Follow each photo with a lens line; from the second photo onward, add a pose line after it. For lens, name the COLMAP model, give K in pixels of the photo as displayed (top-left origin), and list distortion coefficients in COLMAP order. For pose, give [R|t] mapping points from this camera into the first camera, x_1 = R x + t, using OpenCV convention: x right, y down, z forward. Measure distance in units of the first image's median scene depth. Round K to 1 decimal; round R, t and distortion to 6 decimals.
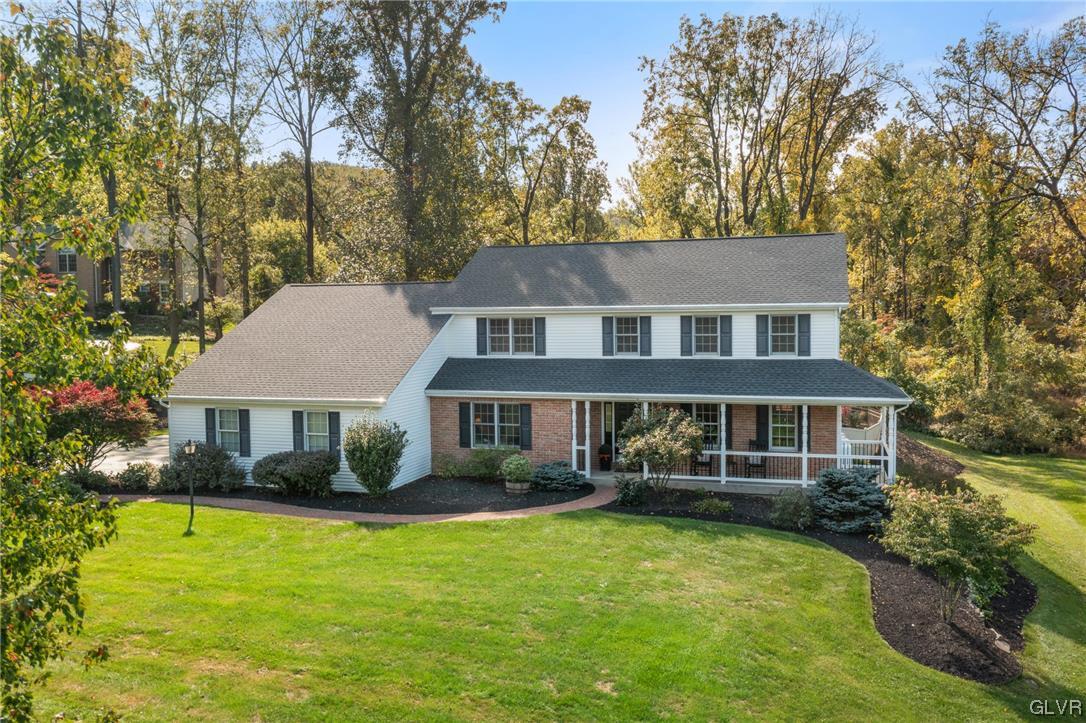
lens RADIAL K [[873.9, 0, 543.0], [0, 873.9, 361.5], [0, 0, 1]] dist [0.003554, -0.001321]
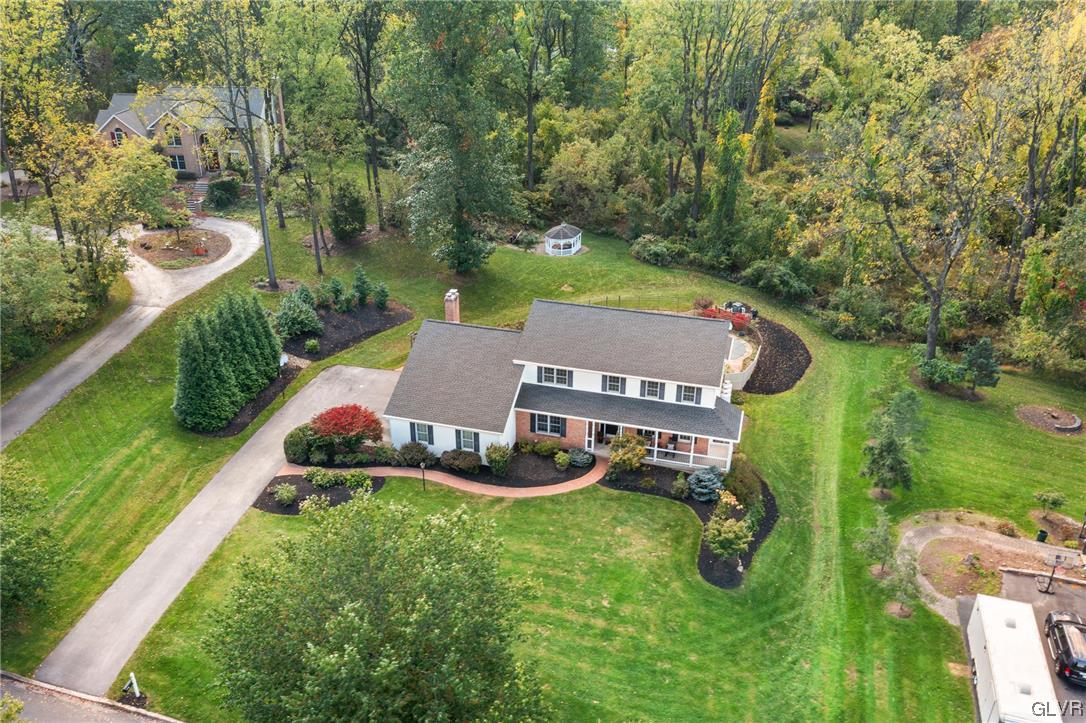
lens RADIAL K [[873.9, 0, 543.0], [0, 873.9, 361.5], [0, 0, 1]] dist [0.003554, -0.001321]
pose [[0.999273, 0.001713, 0.038078, -0.149834], [-0.016935, 0.914926, 0.403265, -0.920332], [-0.034148, -0.403617, 0.914291, -0.849012]]
